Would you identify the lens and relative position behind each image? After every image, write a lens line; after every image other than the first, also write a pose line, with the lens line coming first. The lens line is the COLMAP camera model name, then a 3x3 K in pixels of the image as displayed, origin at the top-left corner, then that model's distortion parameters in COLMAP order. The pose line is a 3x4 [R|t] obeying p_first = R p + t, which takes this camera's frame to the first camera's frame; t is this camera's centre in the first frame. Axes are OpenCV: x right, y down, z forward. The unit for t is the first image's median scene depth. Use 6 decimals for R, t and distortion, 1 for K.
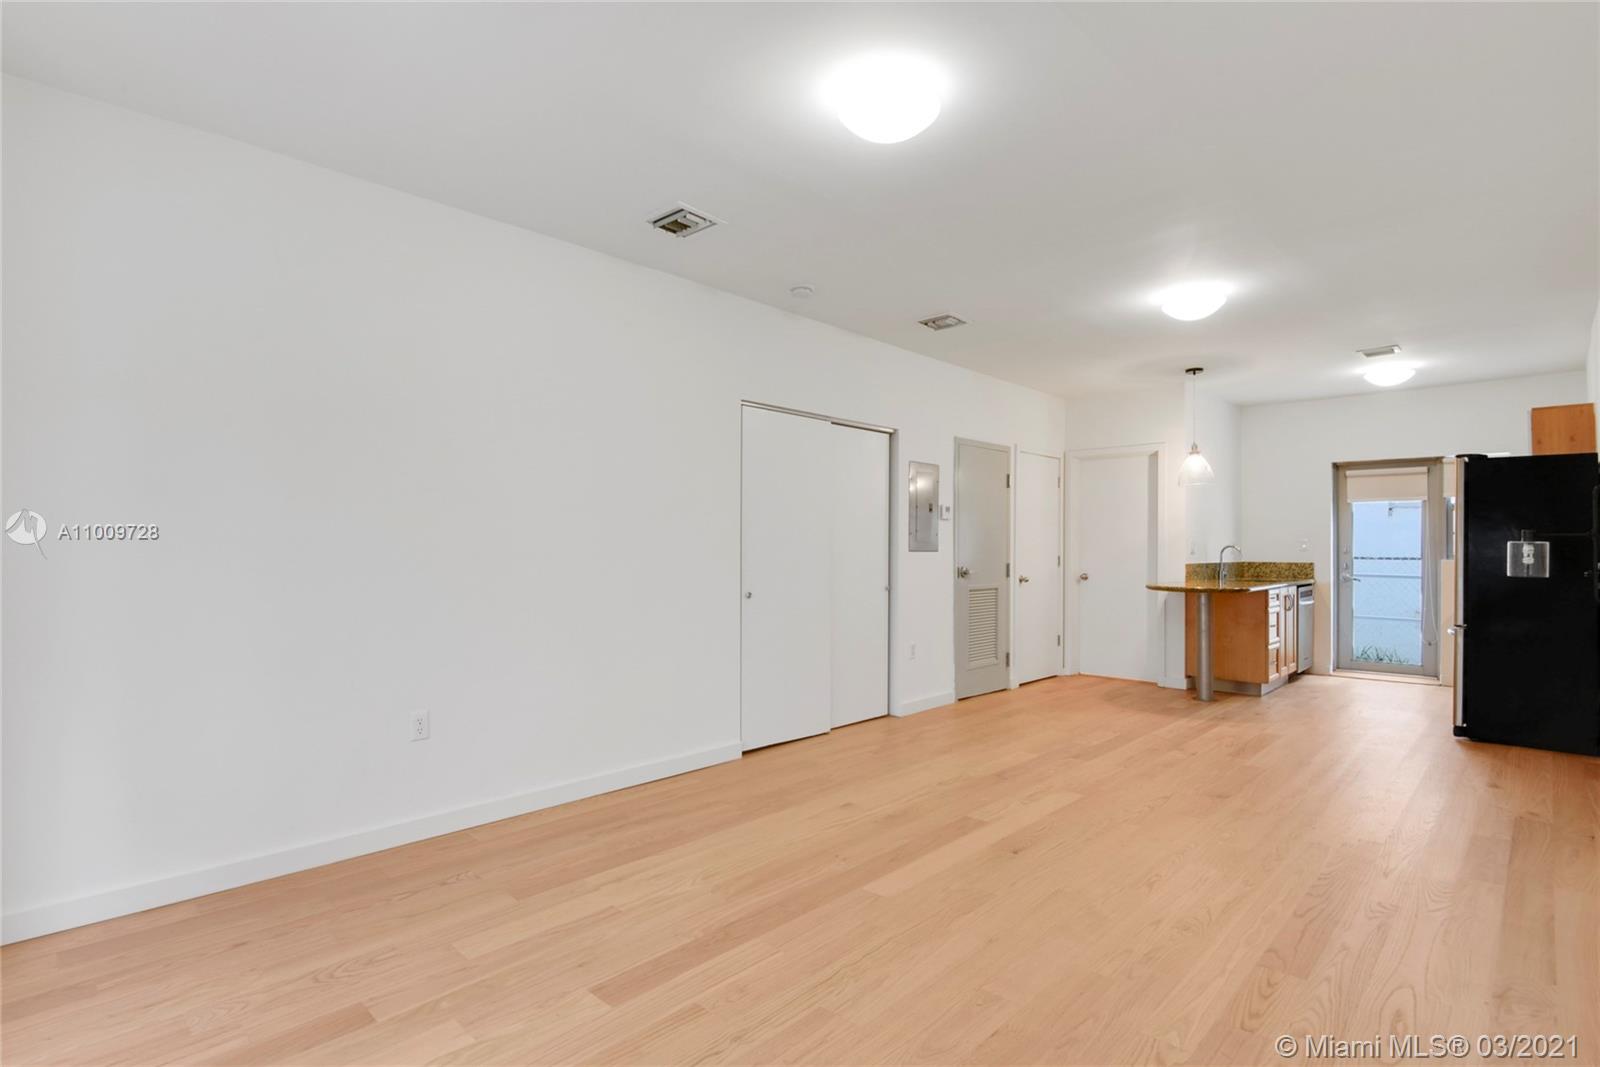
lens RADIAL K [[784.2, 0, 800.0], [0, 784.2, 533.5], [0, 0, 1]] dist [0.000061, -0.020396]
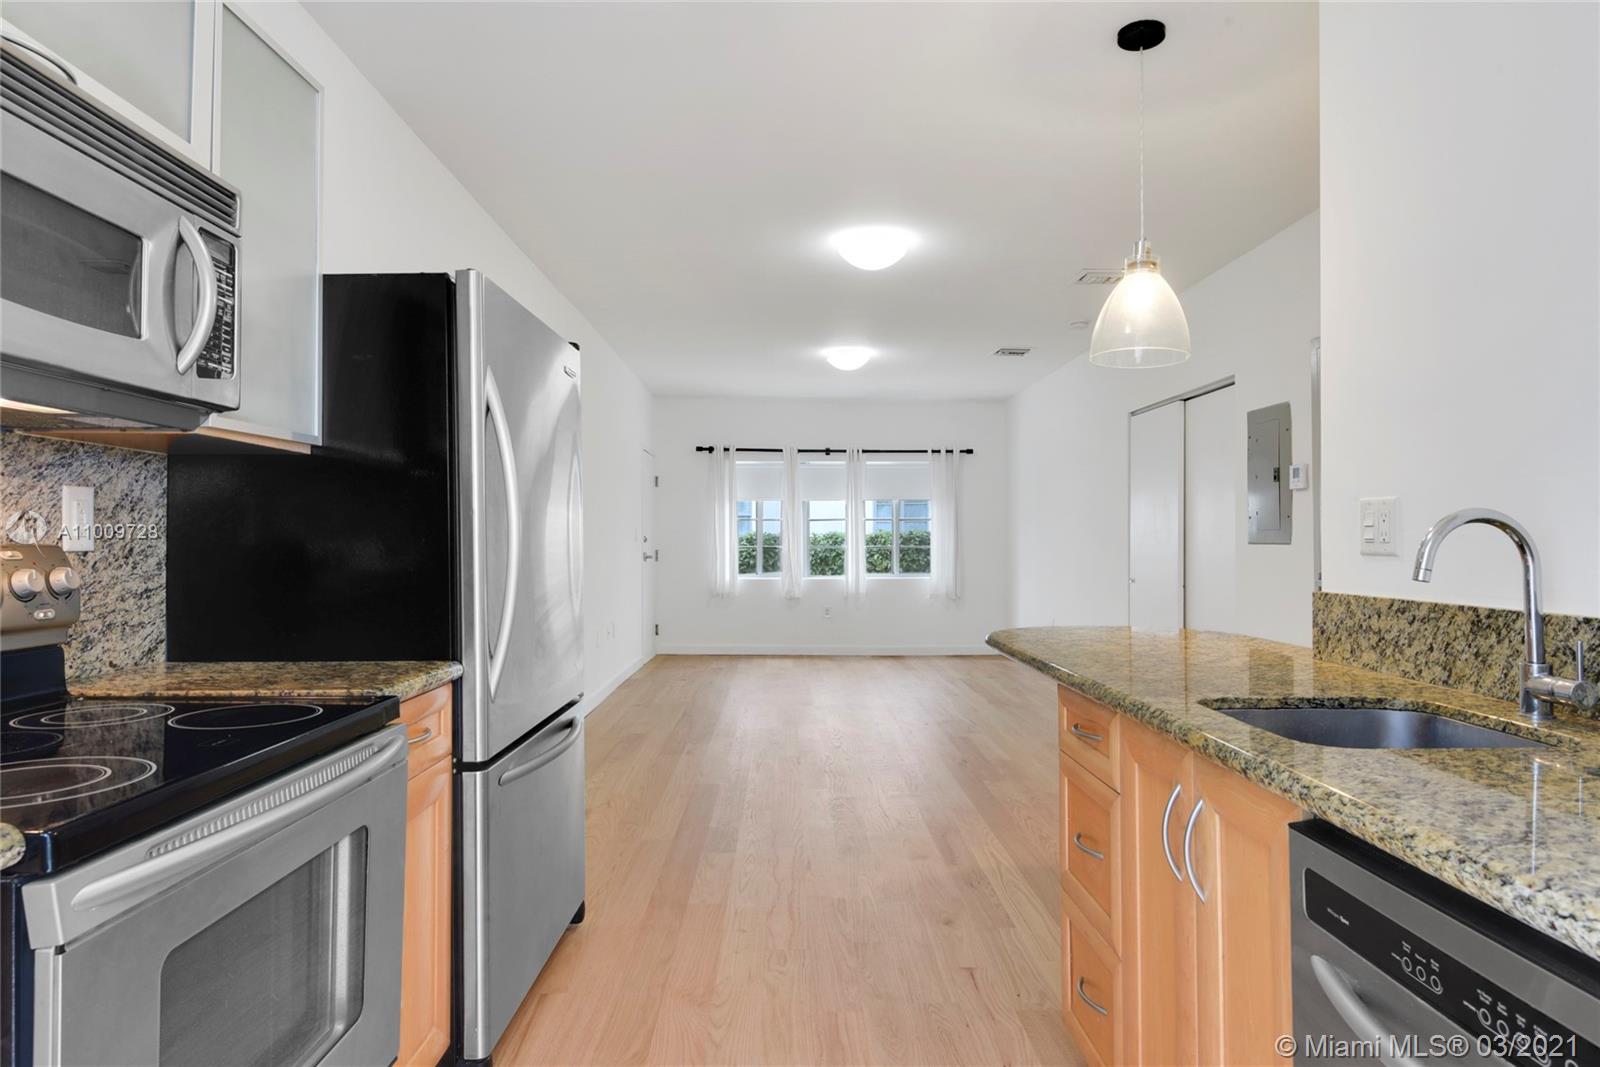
lens RADIAL K [[935.8, 0, 800.0], [0, 935.8, 533.5], [0, 0, 1]] dist [0.029882, -0.002185]
pose [[-0.709428, -0.007062, -0.704742, 0.853633], [0.012779, 0.999657, -0.022881, 0.023861], [0.704662, -0.025238, -0.709094, 1.112142]]
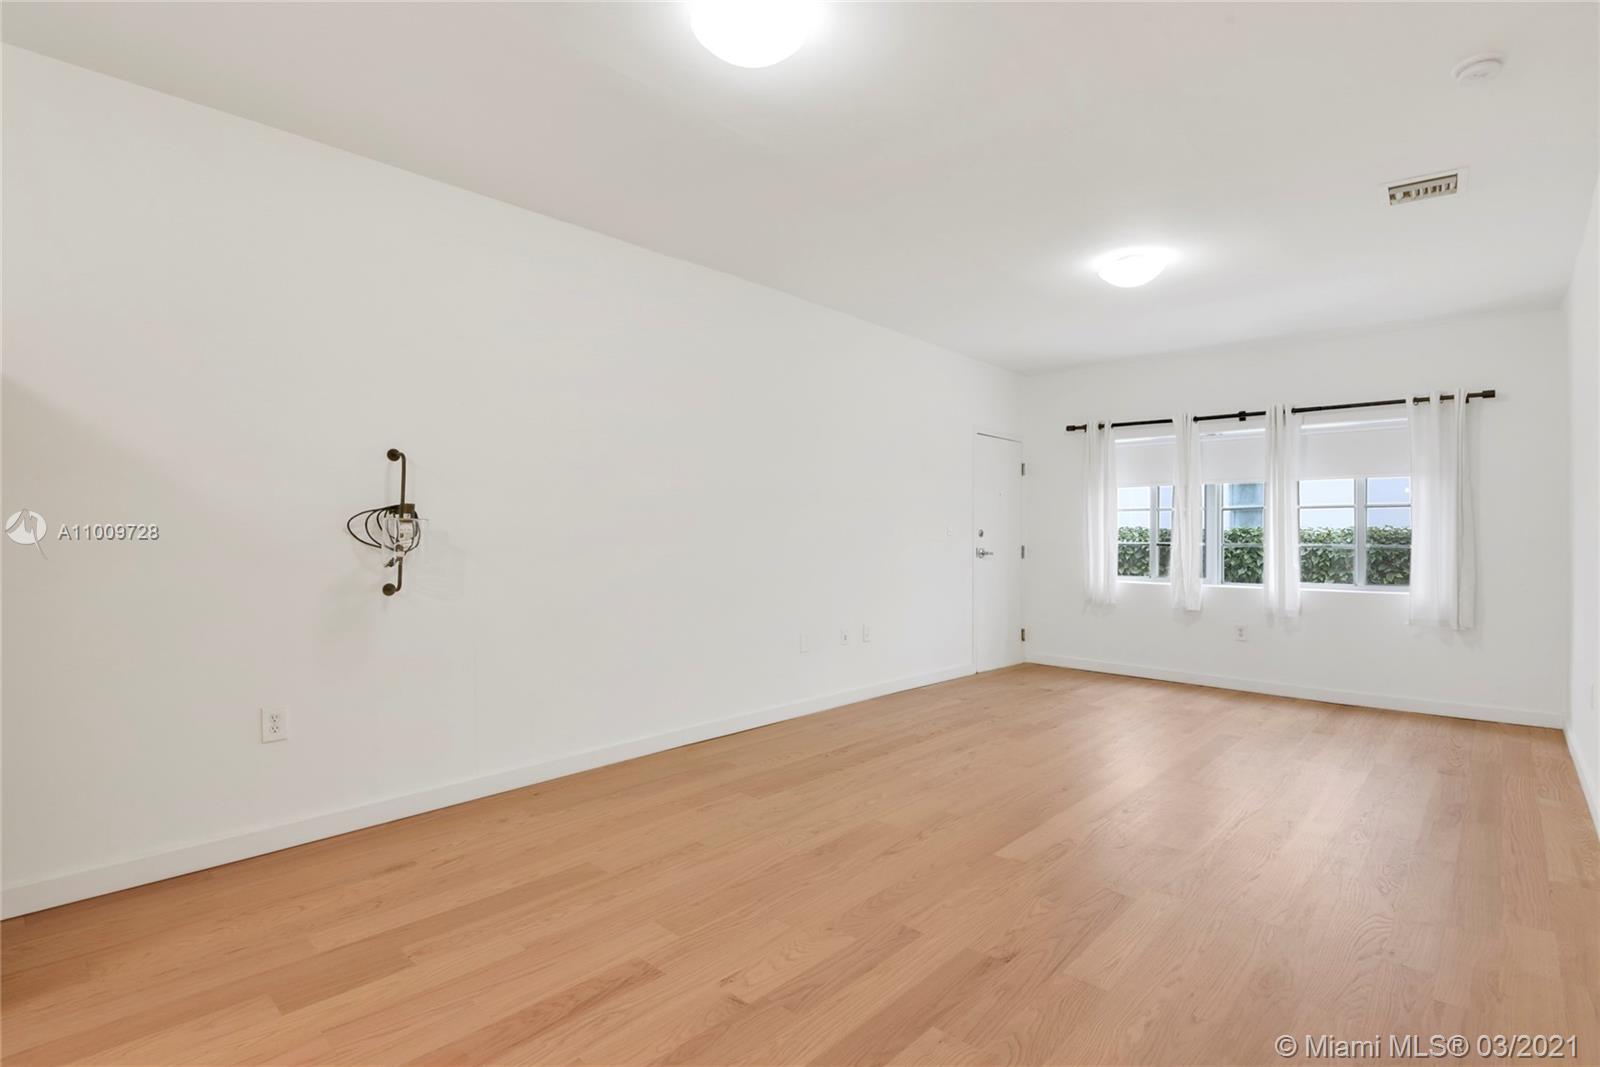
lens RADIAL K [[764.4, 0, 793.4], [0, 764.4, 540.9], [0, 0, 1]] dist [-0.023335, -0.001398]
pose [[-0.999844, -0.008024, -0.015710, 0.320728], [-0.007815, 0.999880, -0.013349, 0.022753], [0.015815, -0.013224, -0.999787, 0.976547]]
